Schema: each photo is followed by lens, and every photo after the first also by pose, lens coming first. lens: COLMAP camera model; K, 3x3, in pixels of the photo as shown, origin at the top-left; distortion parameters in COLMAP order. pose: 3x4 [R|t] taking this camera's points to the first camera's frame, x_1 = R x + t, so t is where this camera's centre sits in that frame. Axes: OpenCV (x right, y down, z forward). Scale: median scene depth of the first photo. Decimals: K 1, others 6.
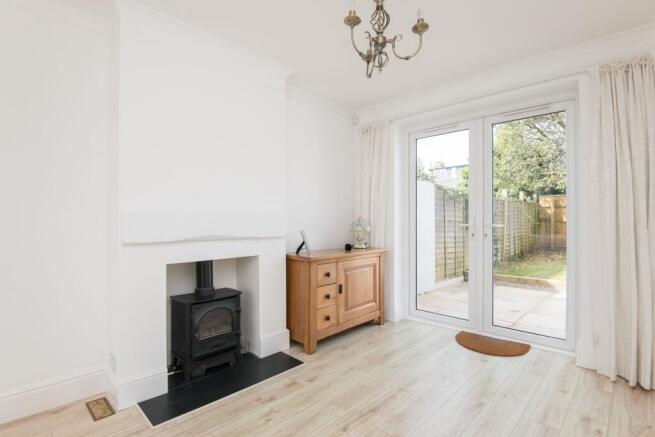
lens RADIAL K [[314.9, 0, 321.0], [0, 314.9, 220.7], [0, 0, 1]] dist [-0.000091, -0.019772]
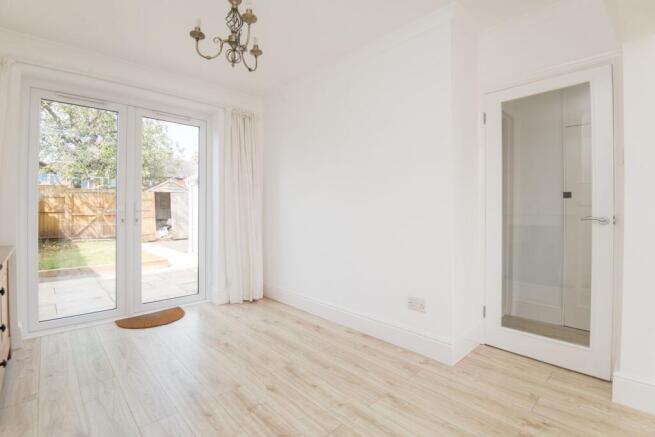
lens RADIAL K [[309.6, 0, 313.4], [0, 309.6, 214.5], [0, 0, 1]] dist [-0.001417, -0.000431]
pose [[0.063049, -0.003278, 0.998005, -0.533810], [0.000472, 0.999995, 0.003255, 0.027503], [-0.998010, 0.000266, 0.063050, 0.388669]]
